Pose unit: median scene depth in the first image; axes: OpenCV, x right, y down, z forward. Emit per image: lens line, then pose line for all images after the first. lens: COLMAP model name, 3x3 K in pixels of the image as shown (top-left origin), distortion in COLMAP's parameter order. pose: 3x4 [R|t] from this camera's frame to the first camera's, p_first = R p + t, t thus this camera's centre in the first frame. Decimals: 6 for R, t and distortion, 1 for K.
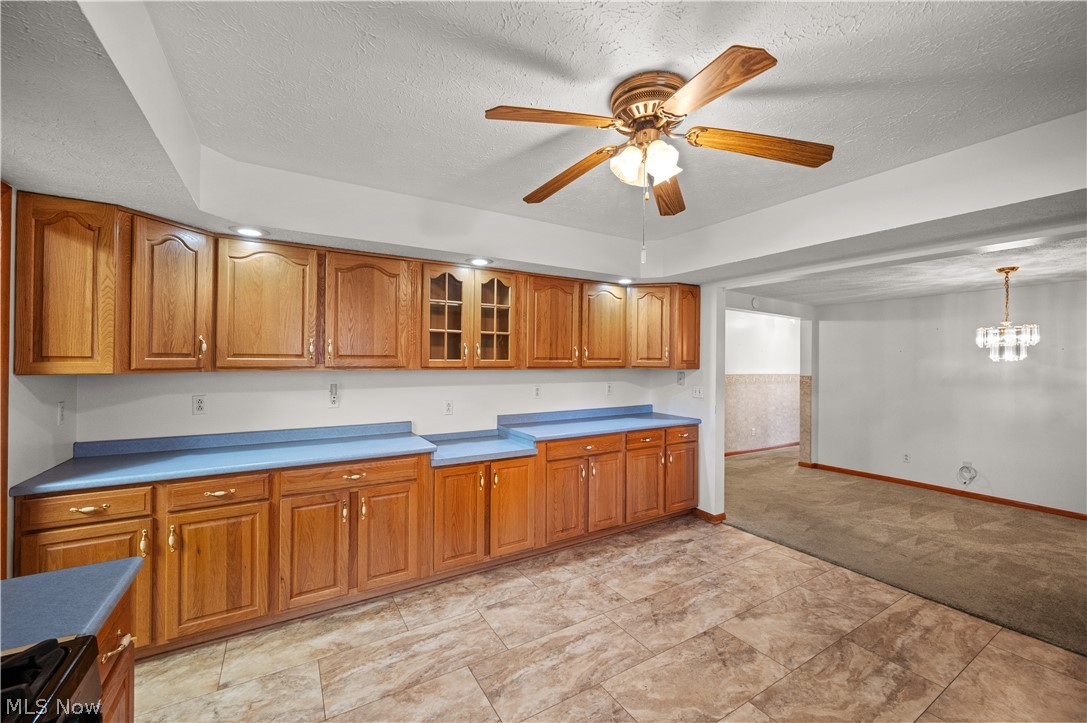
lens RADIAL K [[430.7, 0, 545.0], [0, 430.7, 355.4], [0, 0, 1]] dist [-0.000336, 0.000480]
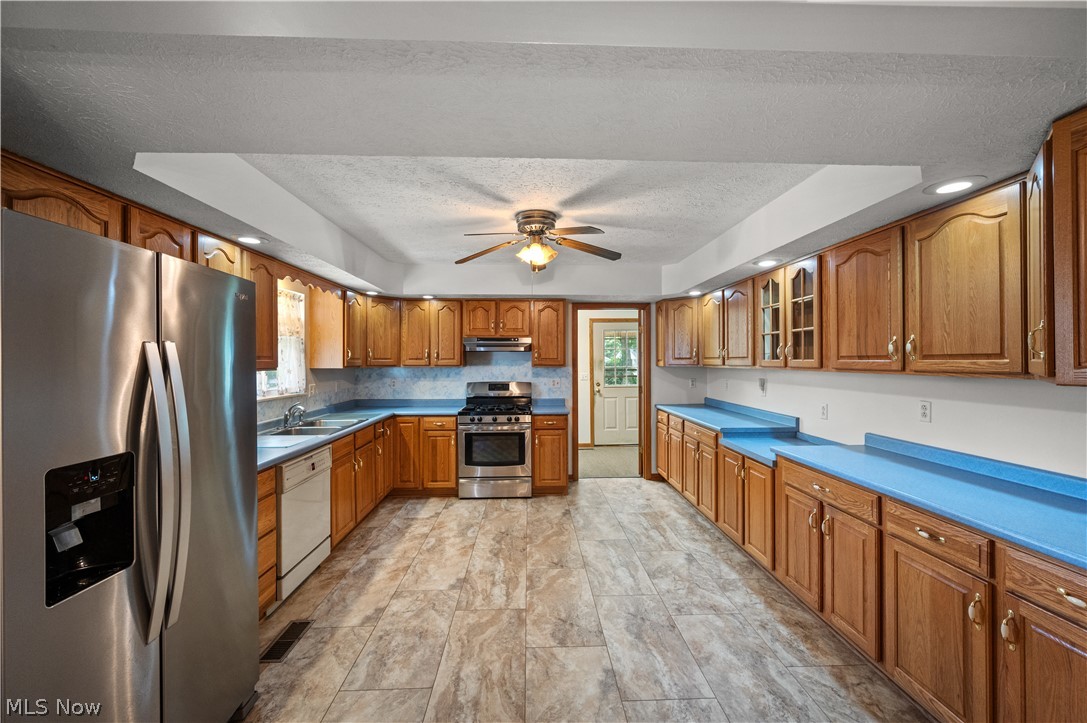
lens RADIAL K [[430.7, 0, 545.0], [0, 430.7, 356.2], [0, 0, 1]] dist [-0.000336, 0.000480]
pose [[-0.487447, -0.012621, -0.873061, 1.070008], [0.008257, 0.999784, -0.019063, 0.018663], [0.873113, -0.016501, -0.487238, 1.126449]]
